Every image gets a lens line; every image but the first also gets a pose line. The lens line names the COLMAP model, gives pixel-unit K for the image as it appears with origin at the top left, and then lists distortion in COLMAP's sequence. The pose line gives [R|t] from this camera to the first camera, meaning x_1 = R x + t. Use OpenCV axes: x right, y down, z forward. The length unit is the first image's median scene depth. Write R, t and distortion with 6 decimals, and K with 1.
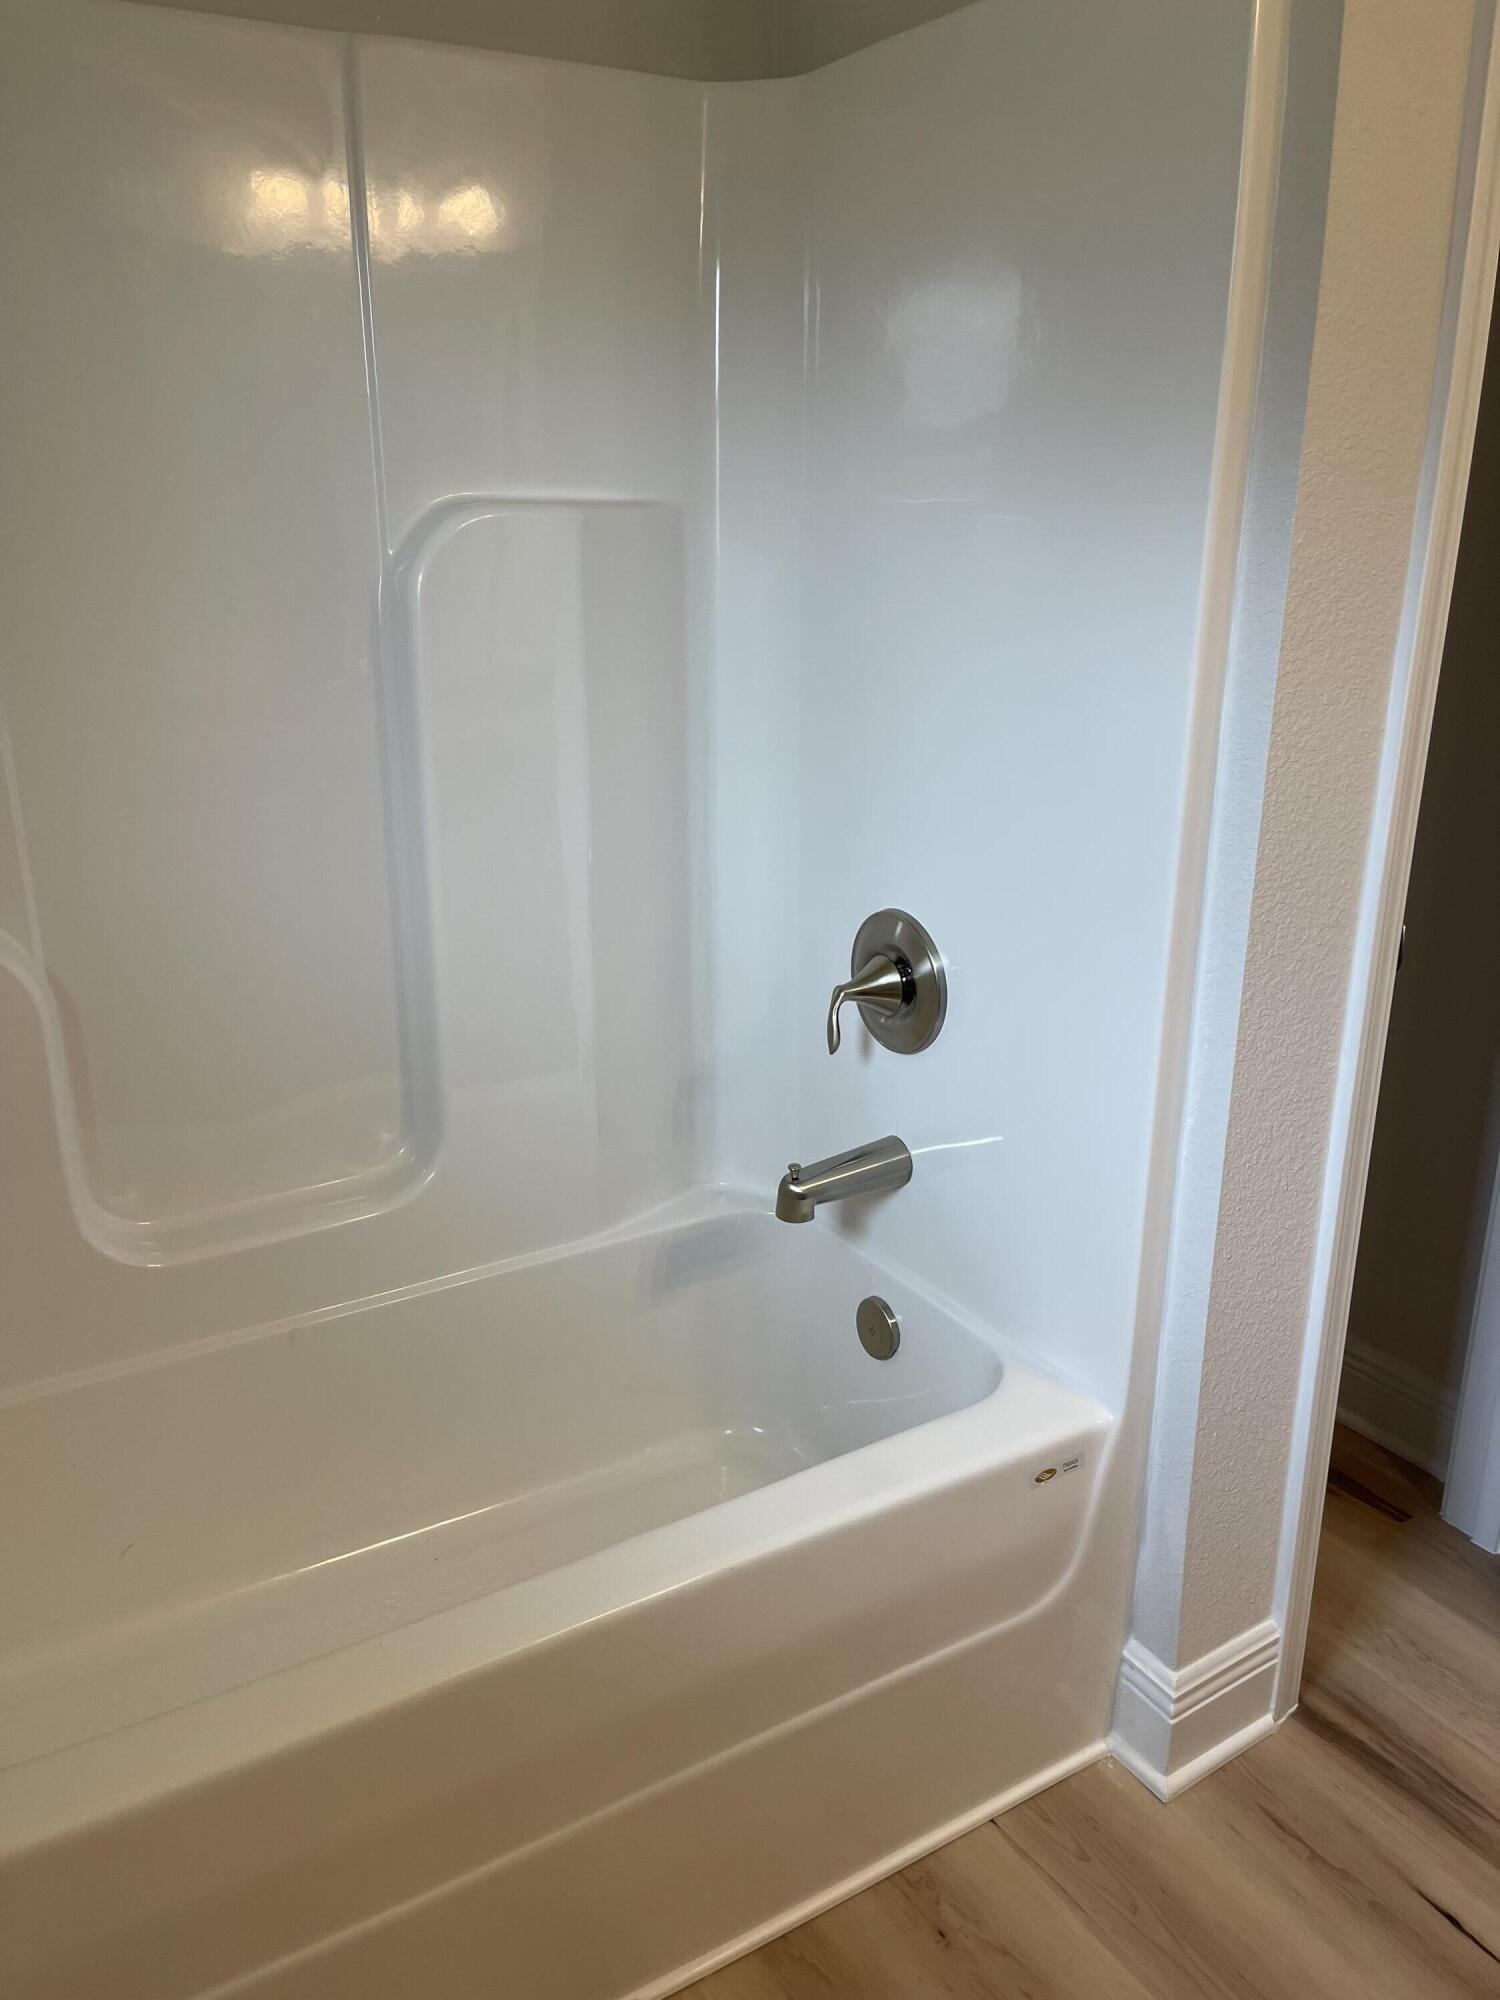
lens RADIAL K [[1512.0, 0, 750.0], [0, 1512.0, 997.8], [0, 0, 1]] dist [0.021783, -0.017659]
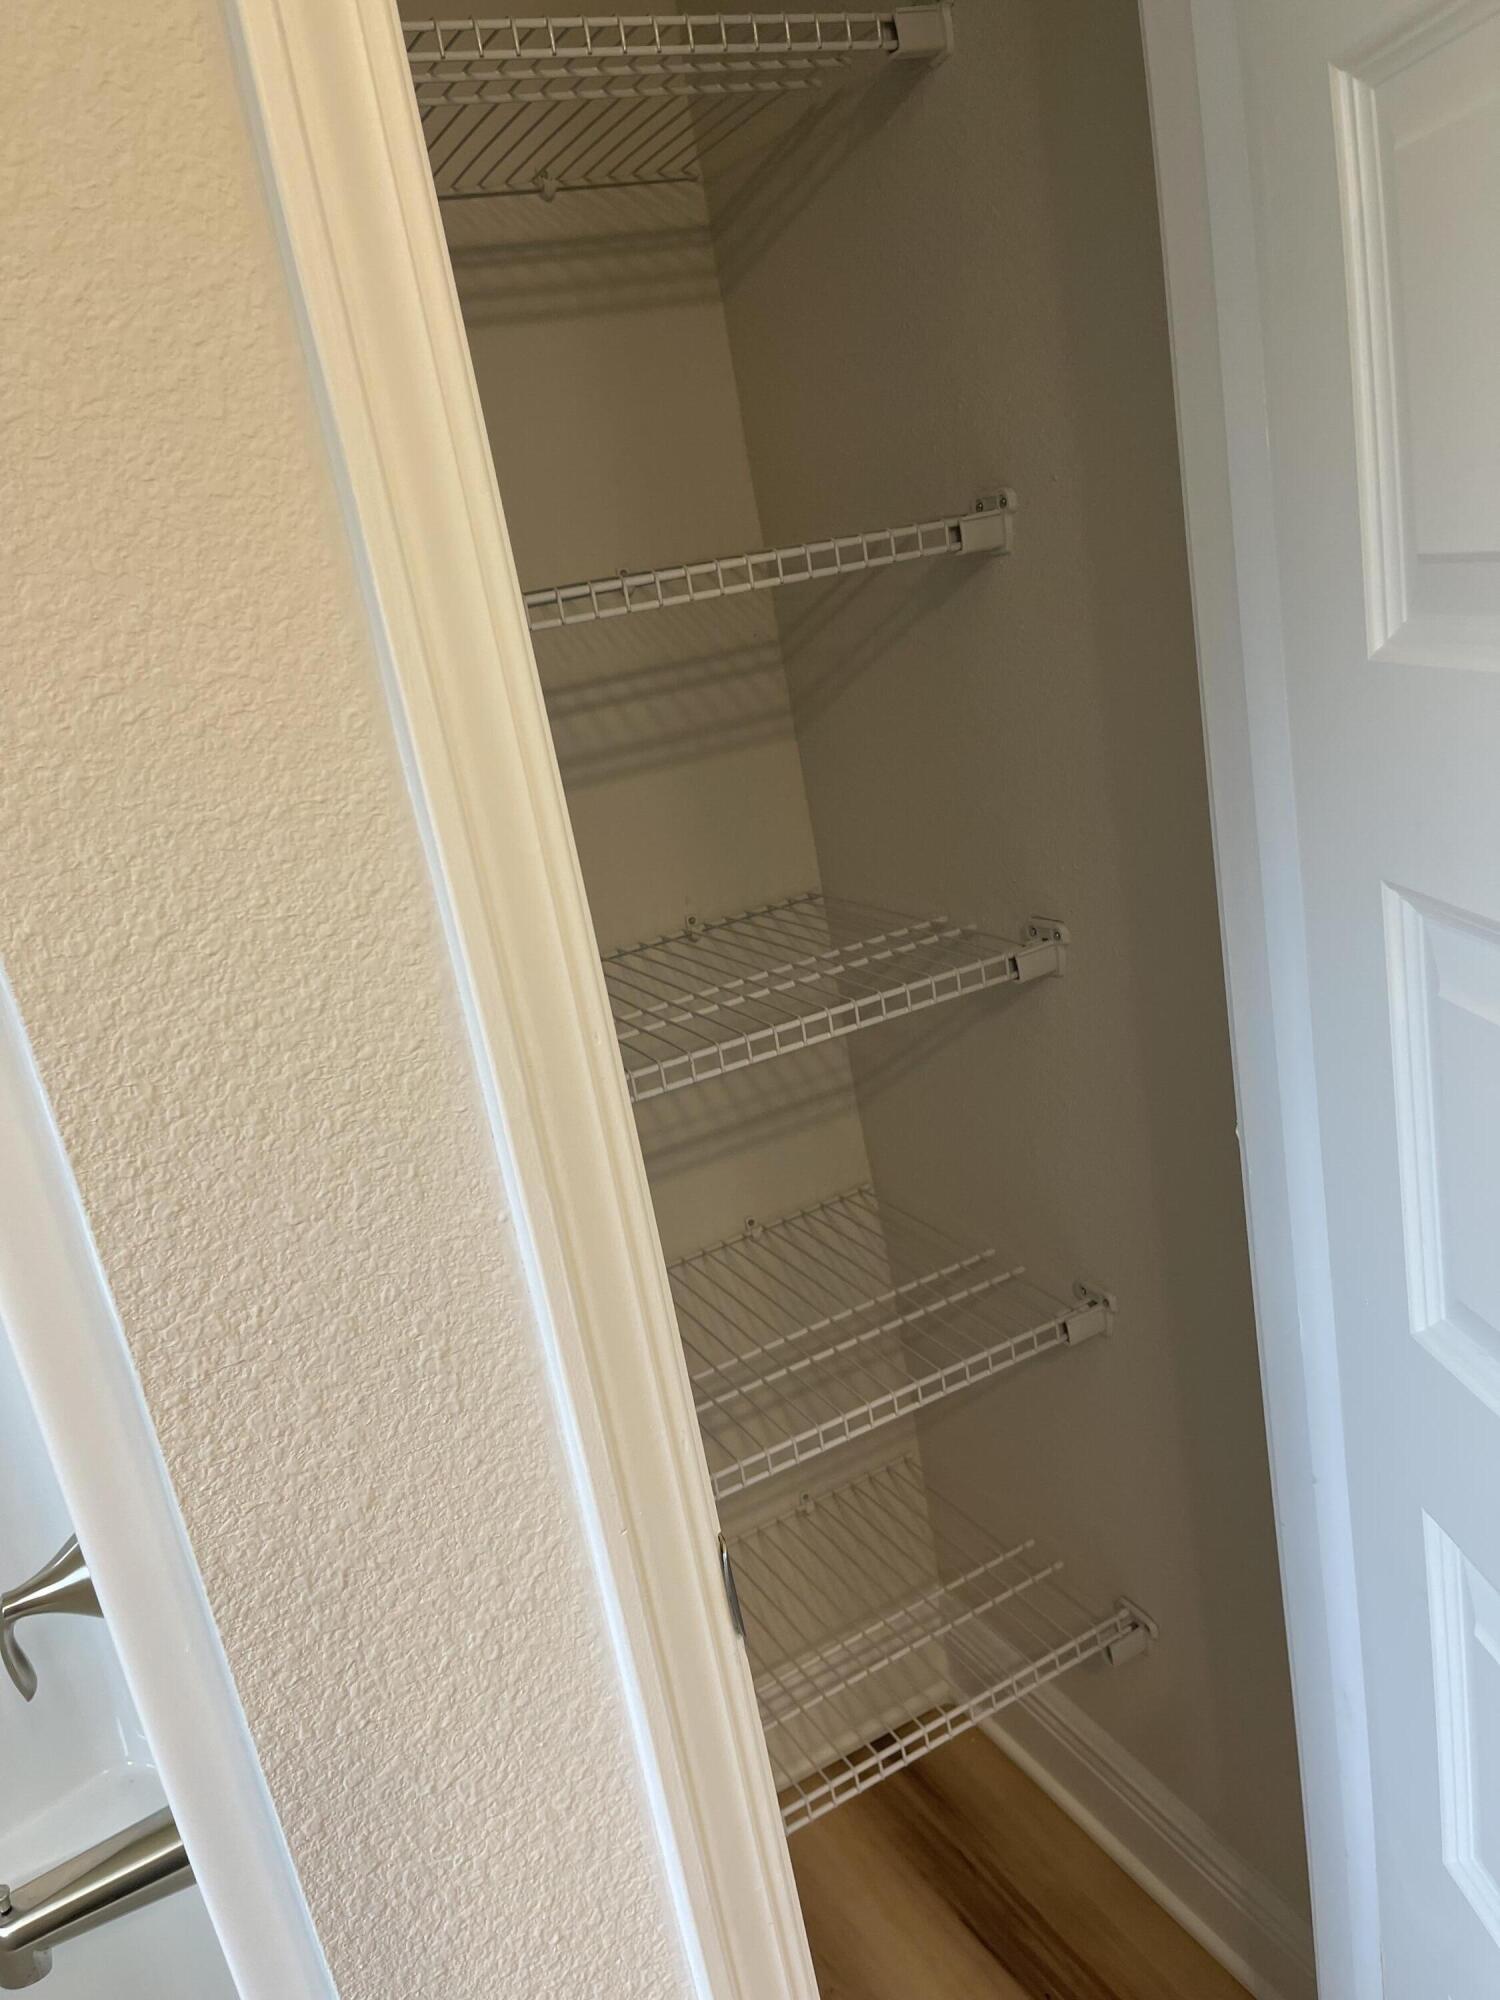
lens RADIAL K [[1512.0, 0, 751.3], [0, 1512.0, 1000.5], [0, 0, 1]] dist [0.021783, -0.017659]
pose [[0.980982, -0.150310, -0.122805, 0.562935], [0.147152, 0.988514, -0.034441, -0.218008], [0.126571, 0.015715, 0.991833, 0.556594]]
